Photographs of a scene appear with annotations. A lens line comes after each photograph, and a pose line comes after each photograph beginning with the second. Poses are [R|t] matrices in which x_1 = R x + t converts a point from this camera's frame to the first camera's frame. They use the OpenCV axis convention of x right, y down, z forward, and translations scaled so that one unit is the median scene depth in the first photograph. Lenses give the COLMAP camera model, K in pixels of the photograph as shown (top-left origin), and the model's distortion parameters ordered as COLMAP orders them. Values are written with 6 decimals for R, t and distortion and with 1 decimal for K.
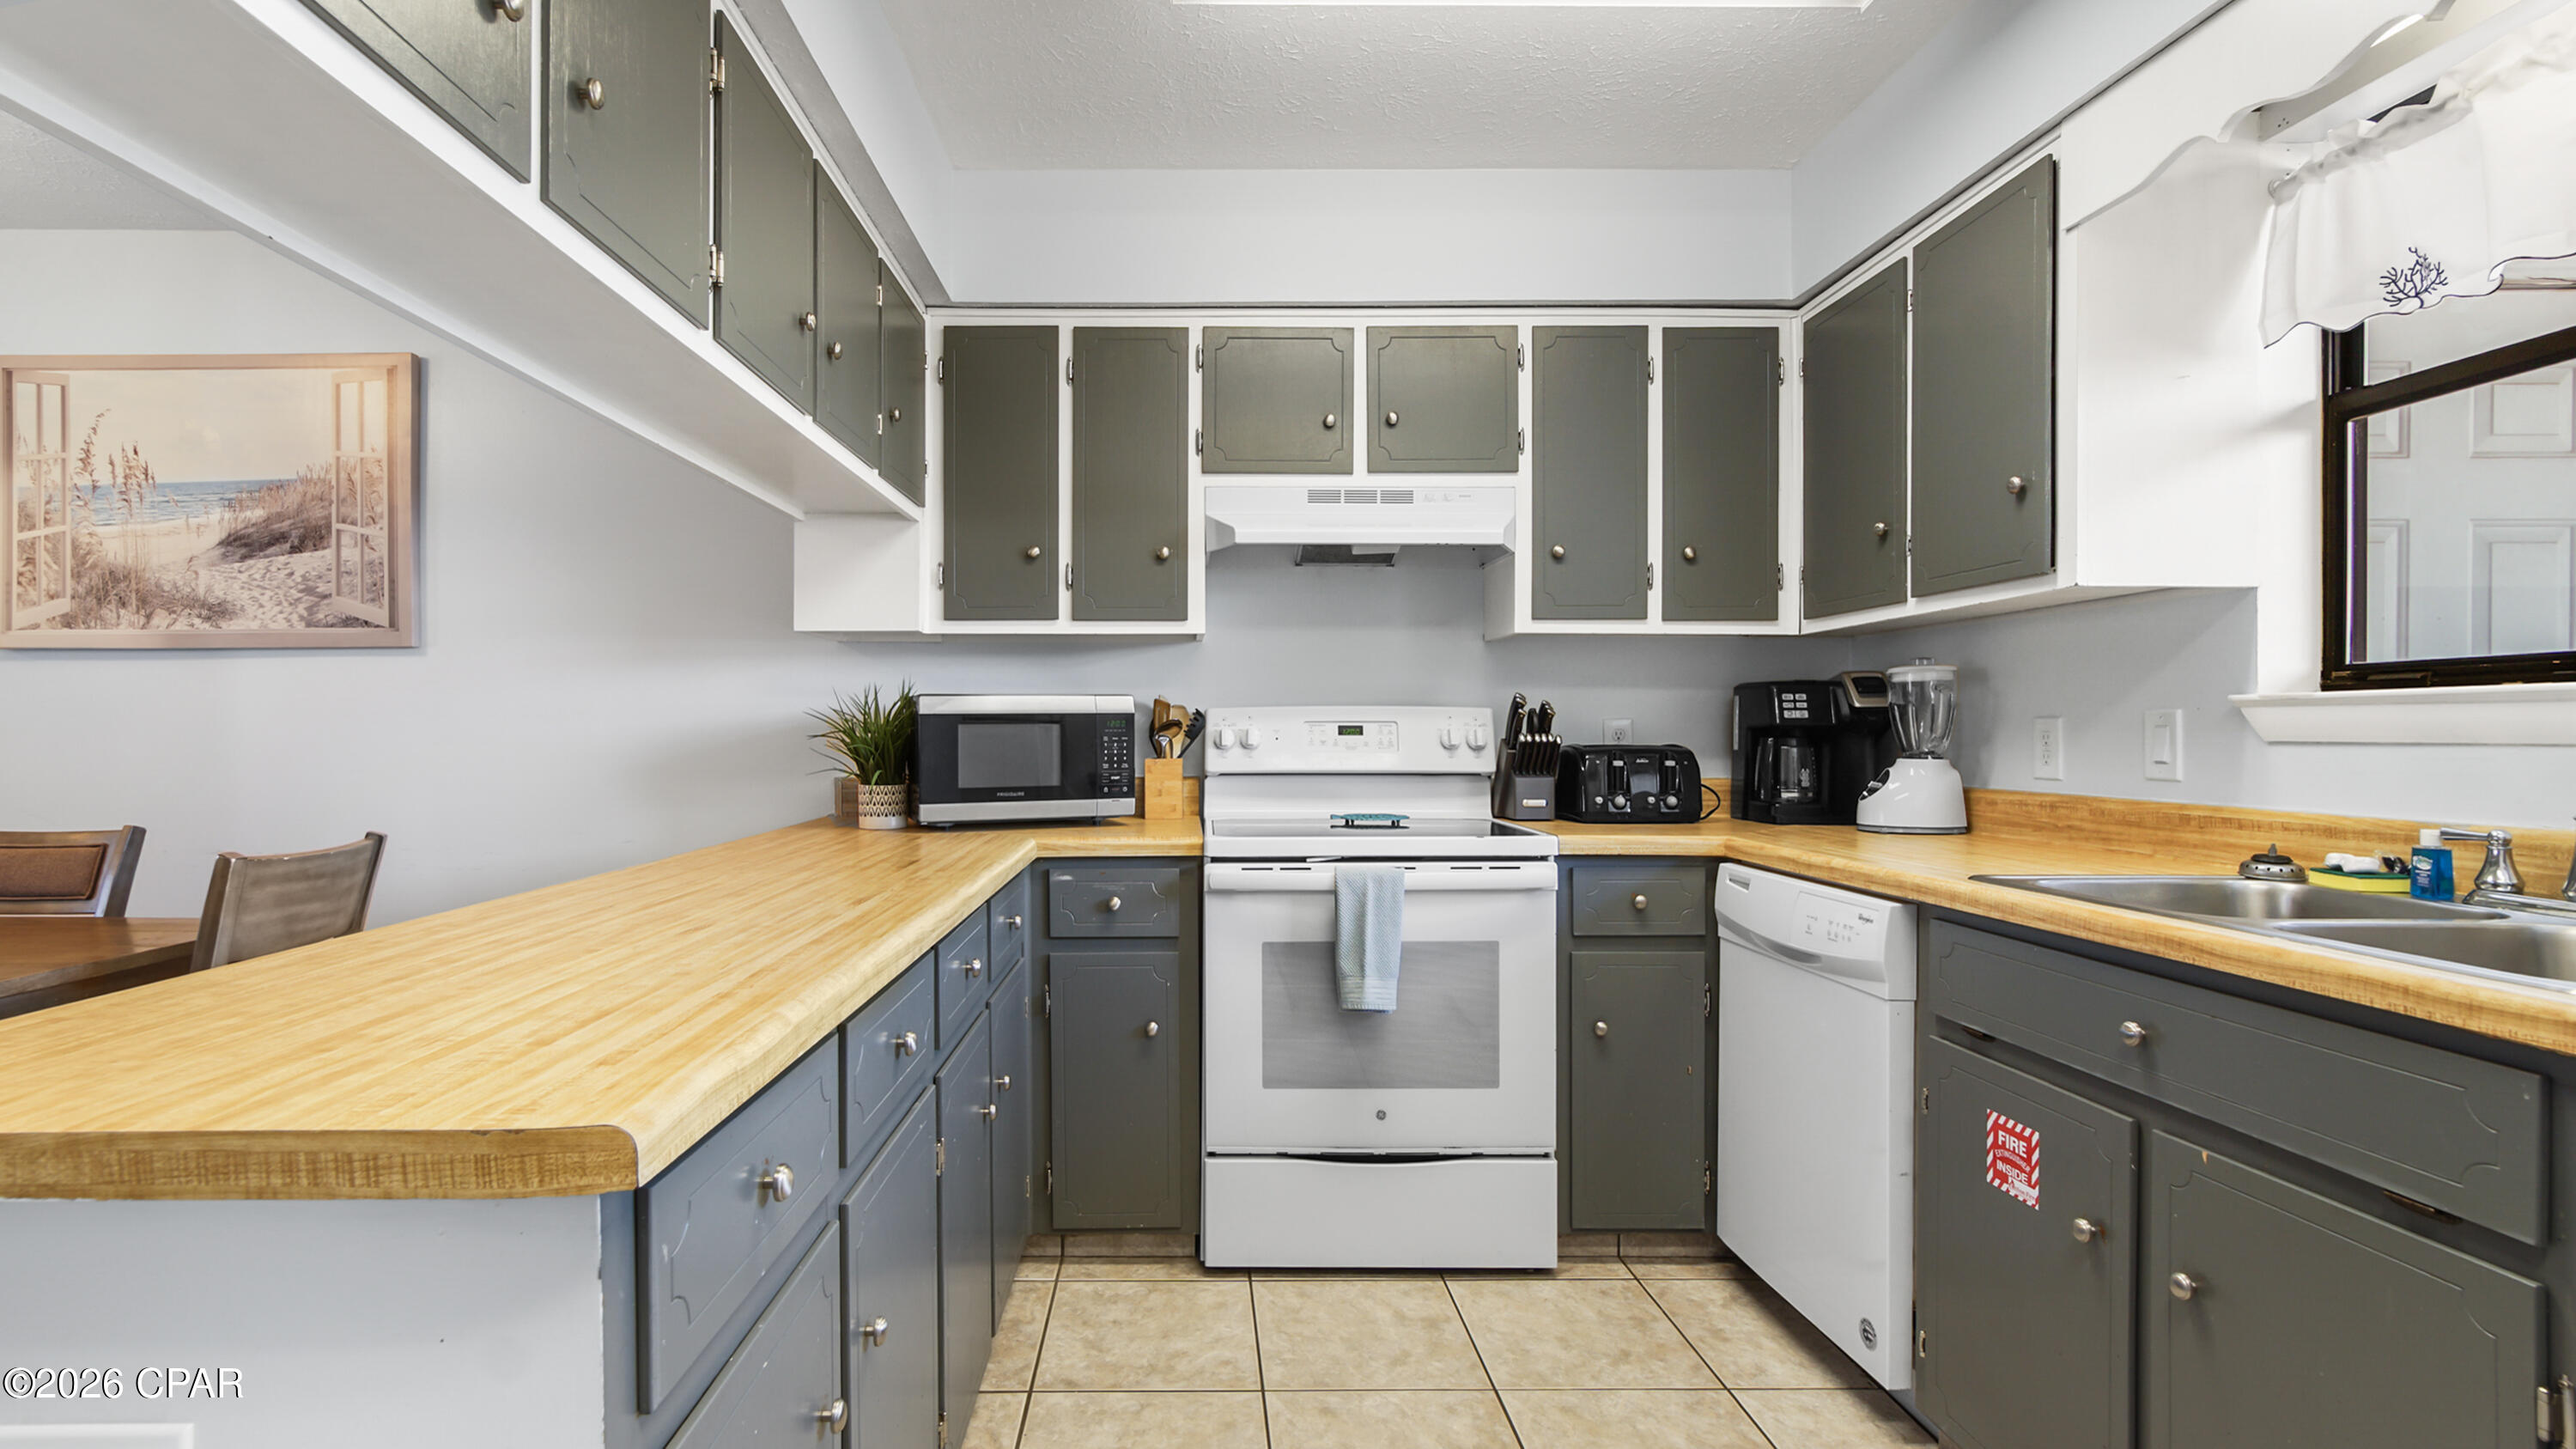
lens RADIAL K [[1224.1, 0, 1283.8], [0, 1224.1, 712.3], [0, 0, 1]] dist [-0.014119, 0.006090]
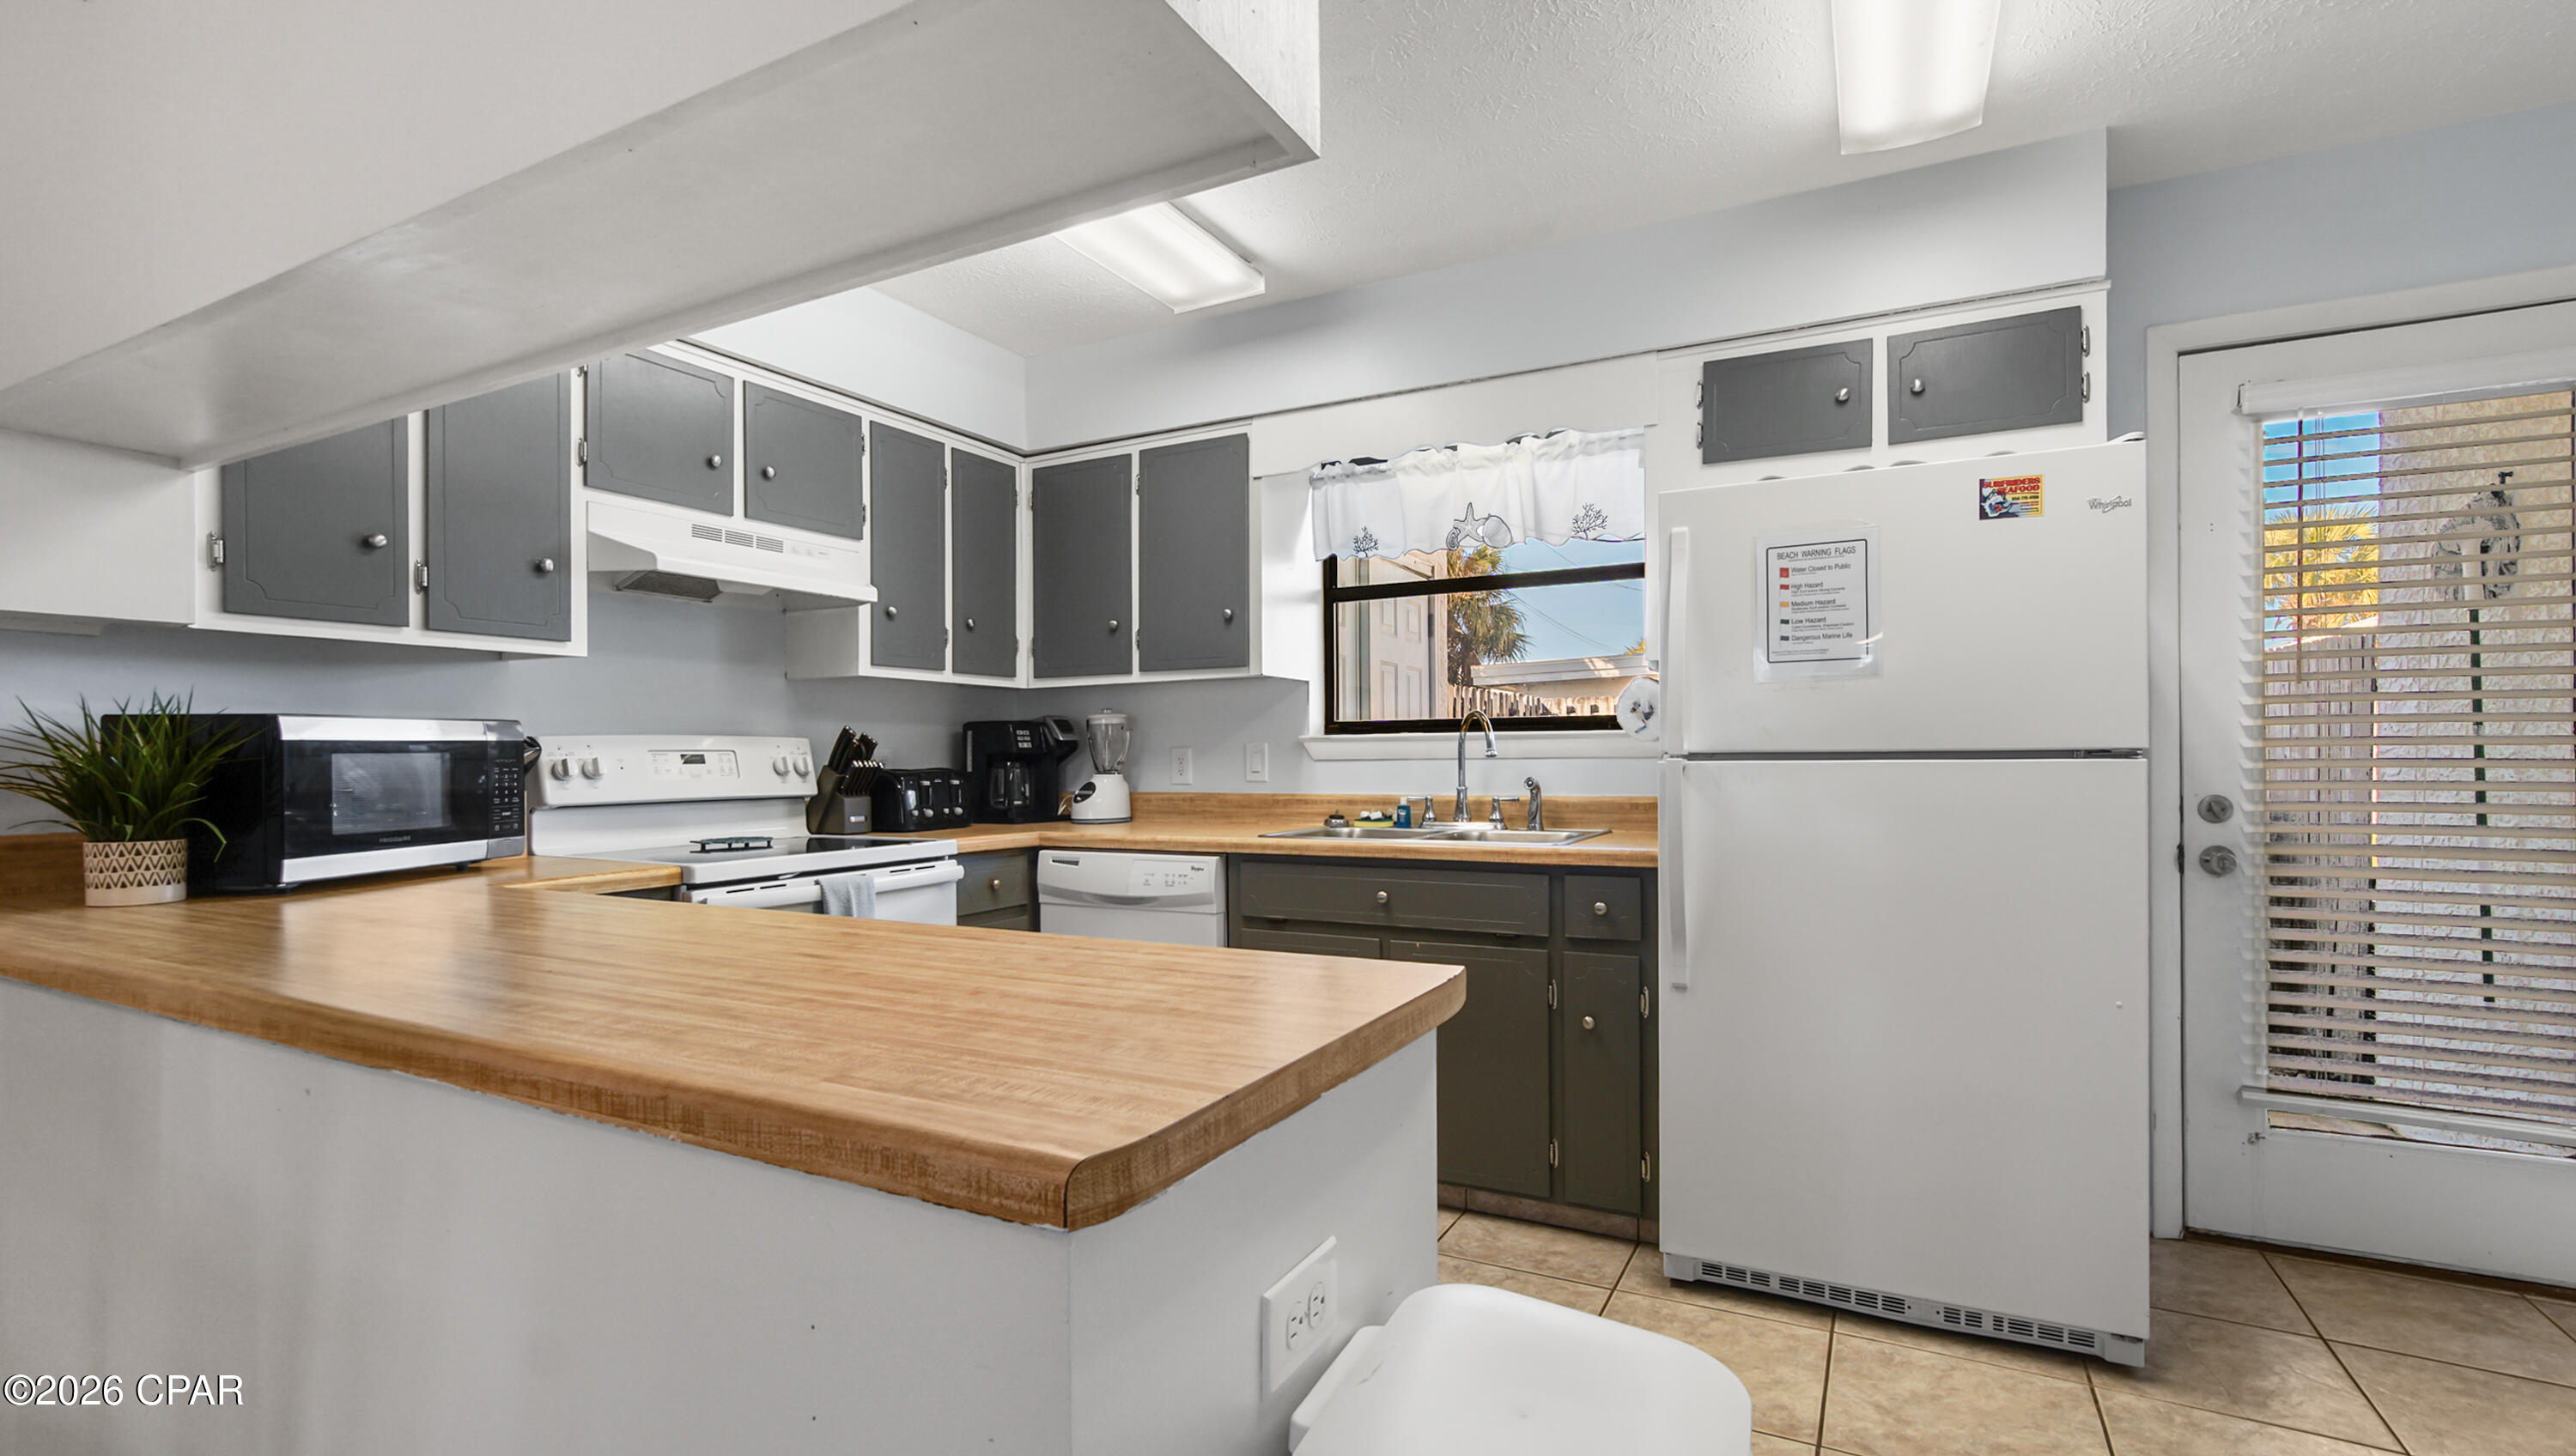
lens RADIAL K [[1142.7, 0, 1286.3], [0, 1142.7, 748.7], [0, 0, 1]] dist [-0.015893, -0.000032]
pose [[0.464518, 0.001276, 0.885563, -0.602916], [-0.005177, 0.999986, 0.001275, 0.002526], [-0.885549, -0.005177, 0.464518, 0.121685]]
